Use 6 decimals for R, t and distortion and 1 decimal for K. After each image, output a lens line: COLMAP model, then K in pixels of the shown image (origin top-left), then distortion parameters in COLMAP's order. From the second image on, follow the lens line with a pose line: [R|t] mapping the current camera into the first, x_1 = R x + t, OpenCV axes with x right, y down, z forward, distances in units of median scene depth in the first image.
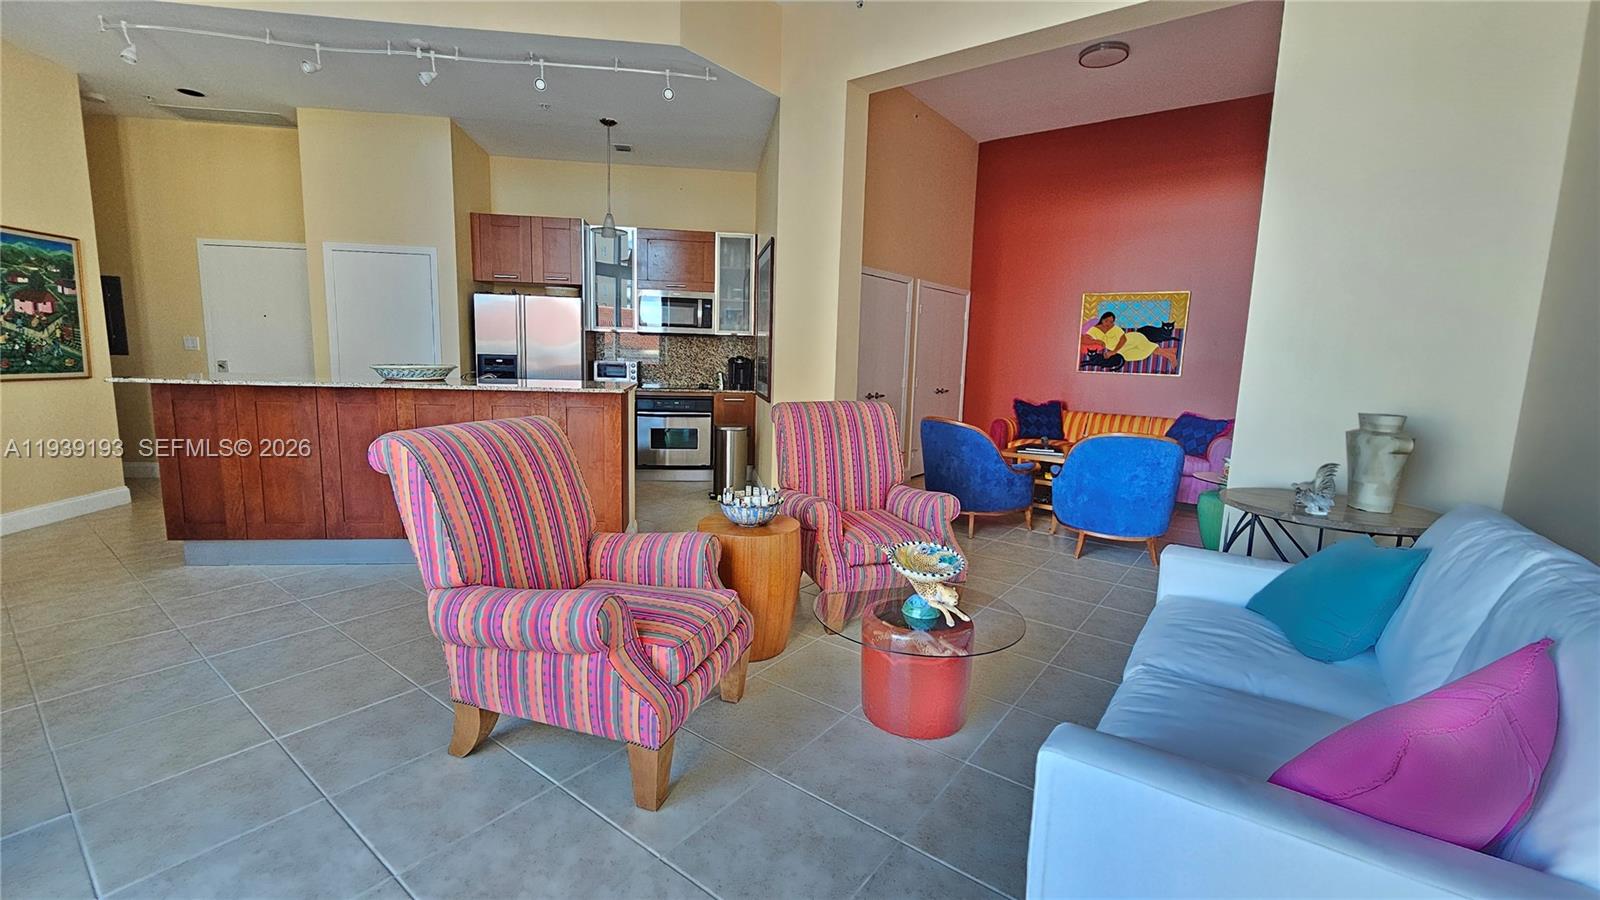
lens RADIAL K [[657.2, 0, 796.0], [0, 657.2, 446.5], [0, 0, 1]] dist [-0.002173, 0.000275]
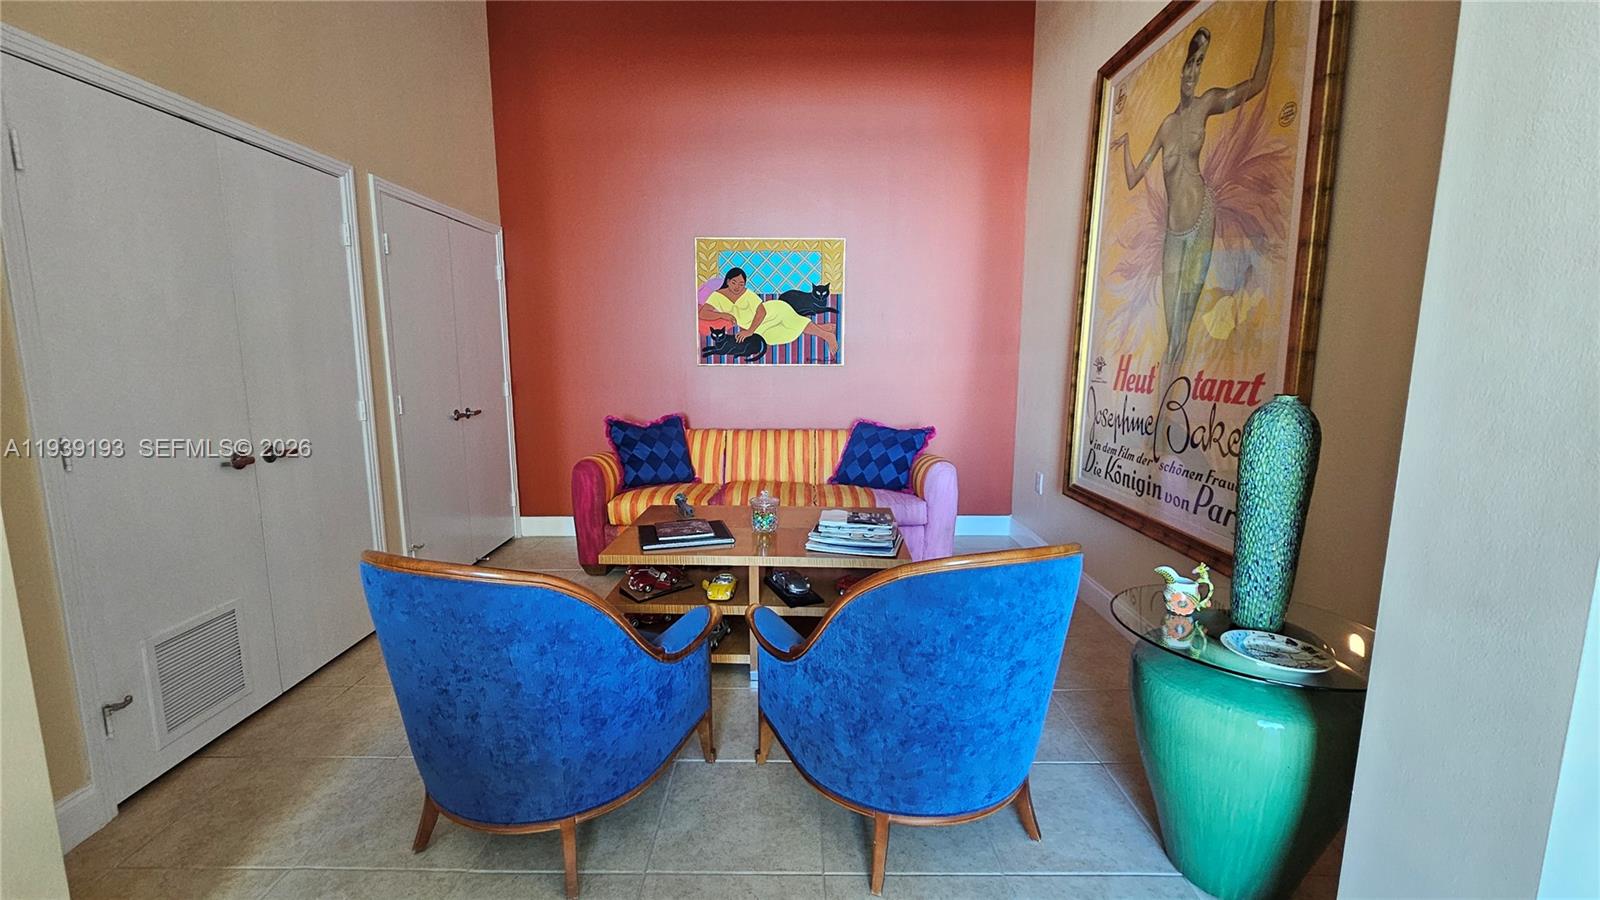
lens RADIAL K [[657.2, 0, 791.4], [0, 657.2, 448.4], [0, 0, 1]] dist [-0.002173, 0.000275]
pose [[0.802317, -0.120823, 0.584542, 0.131751], [0.108918, 0.992492, 0.055649, -0.063167], [-0.586876, 0.019019, 0.809453, 0.466490]]
